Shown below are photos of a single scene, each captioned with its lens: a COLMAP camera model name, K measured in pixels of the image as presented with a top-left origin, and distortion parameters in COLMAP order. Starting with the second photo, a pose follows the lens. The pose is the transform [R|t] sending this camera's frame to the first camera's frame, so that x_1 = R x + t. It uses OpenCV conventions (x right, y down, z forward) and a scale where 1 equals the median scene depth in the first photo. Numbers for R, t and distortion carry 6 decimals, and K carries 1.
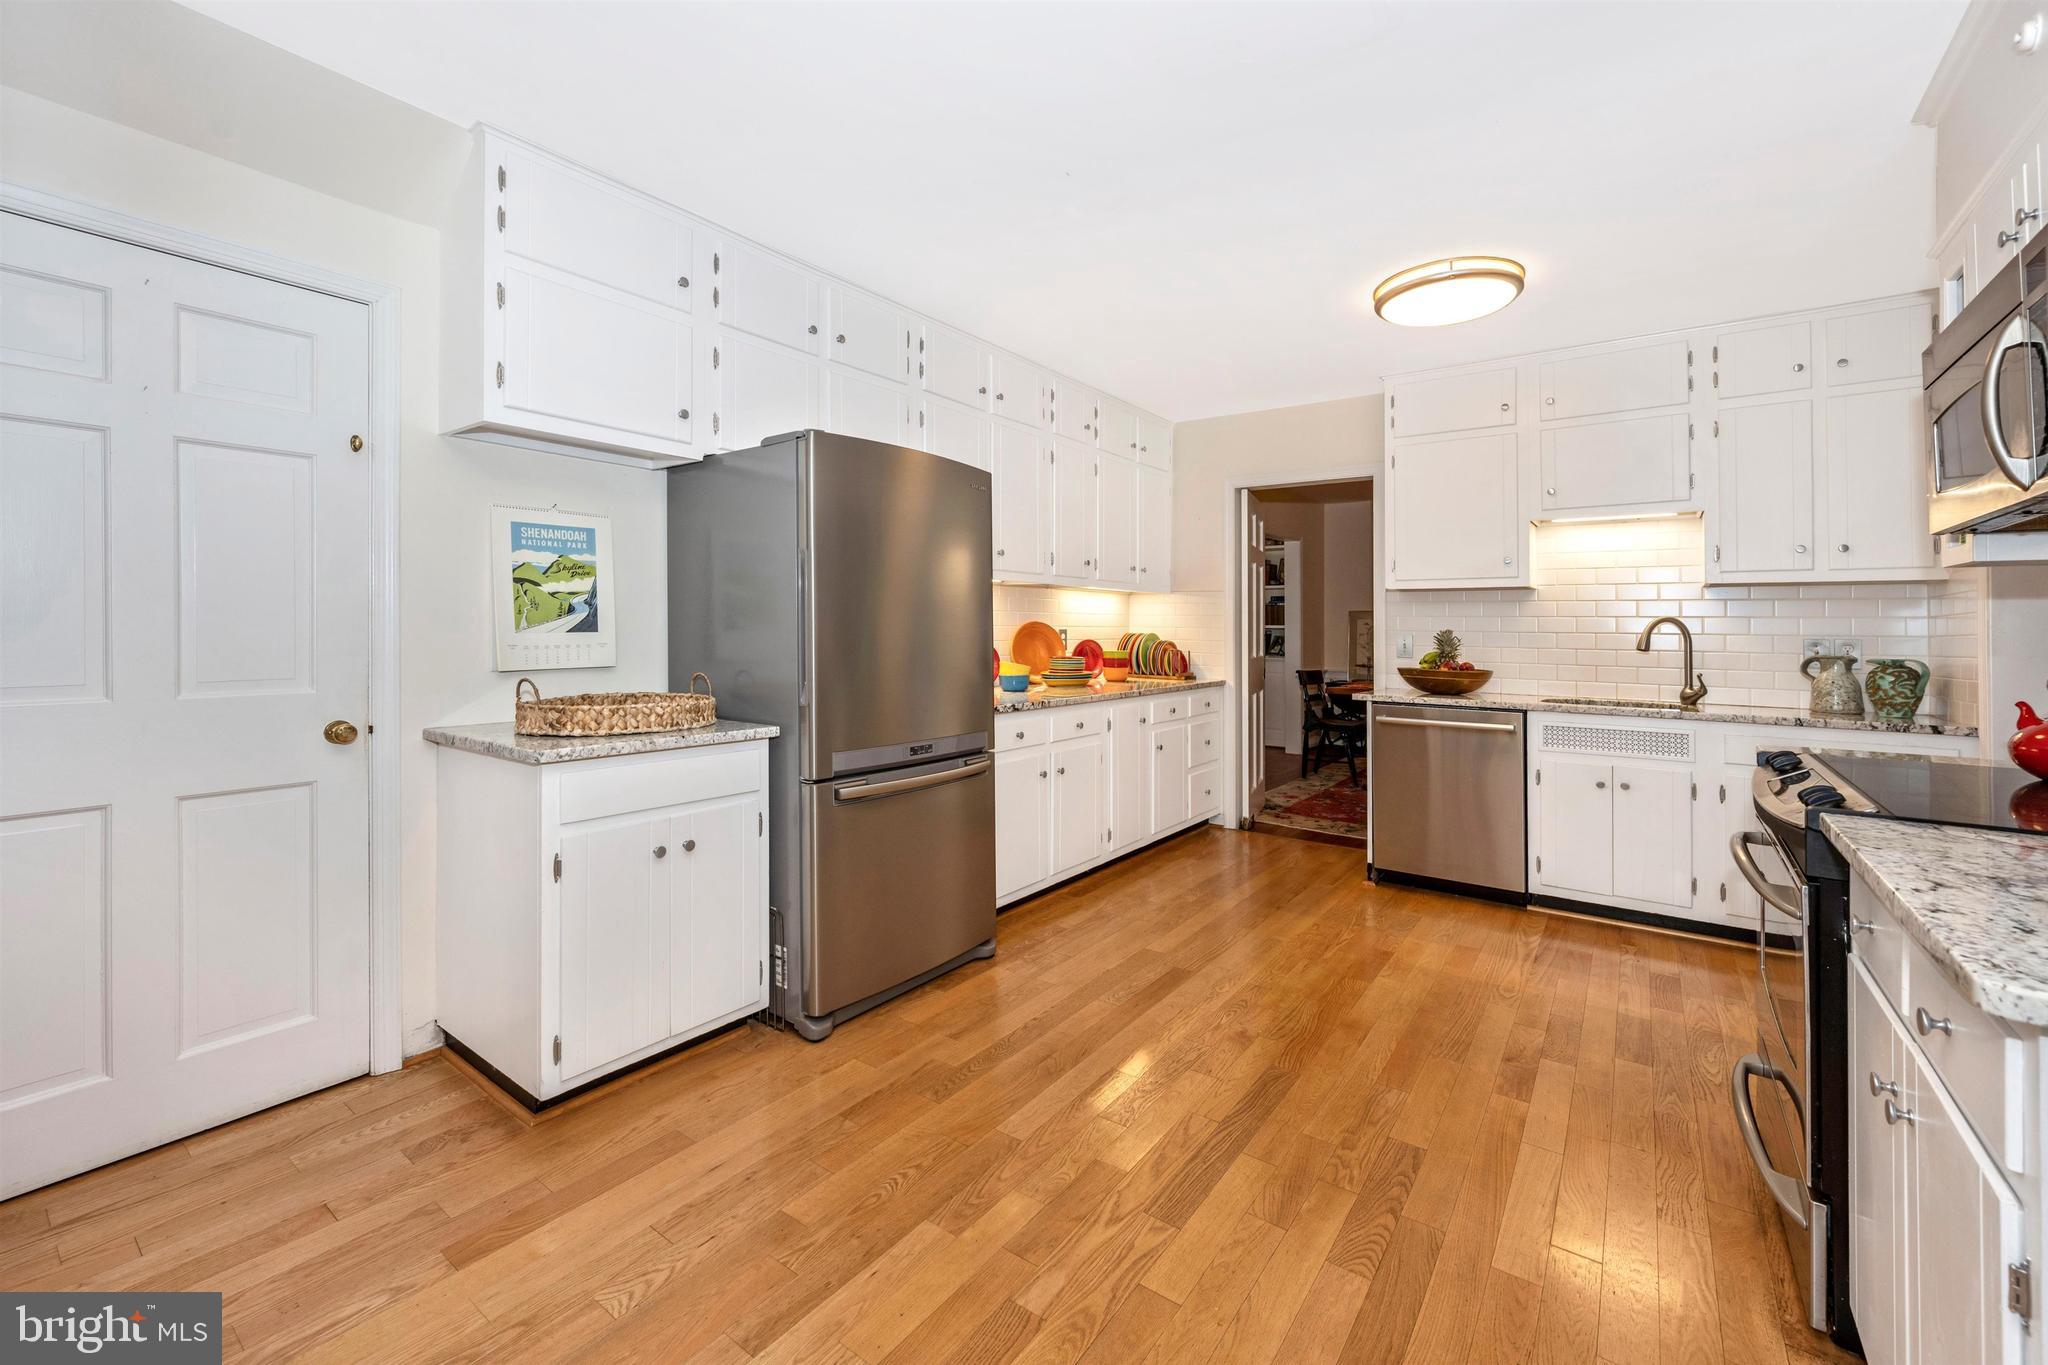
lens RADIAL K [[823.1, 0, 993.0], [0, 823.1, 595.4], [0, 0, 1]] dist [-0.001475, 0.000020]
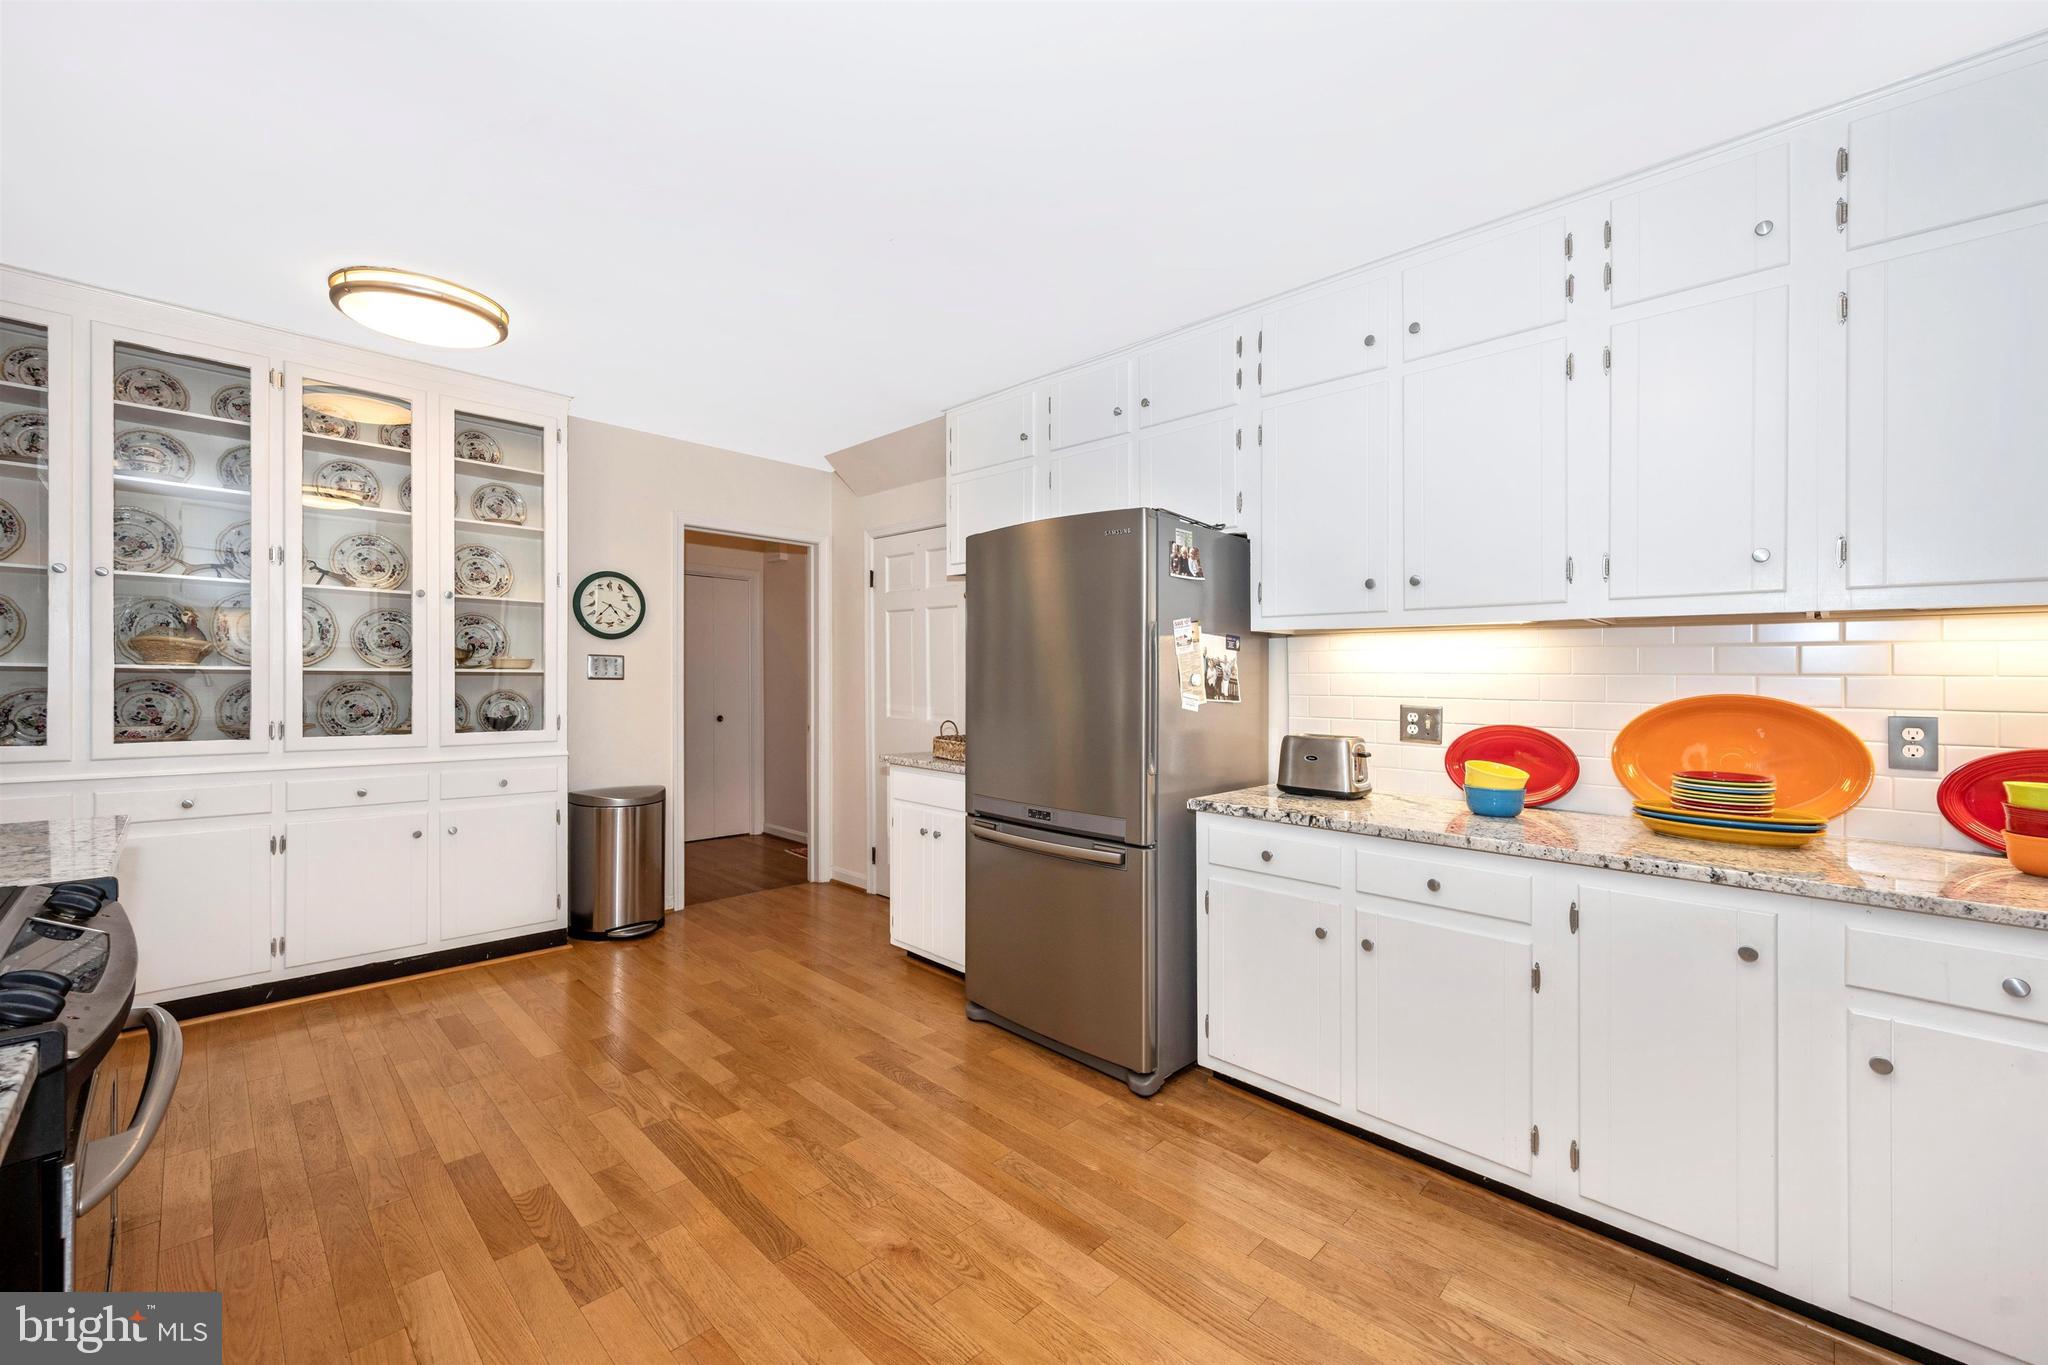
lens RADIAL K [[823.1, 0, 1020.6], [0, 823.1, 675.3], [0, 0, 1]] dist [-0.001475, 0.000020]
pose [[-0.105676, -0.012581, -0.994321, 1.199418], [0.023968, 0.999597, -0.015195, 0.038515], [0.994112, -0.025438, -0.105331, 1.402341]]
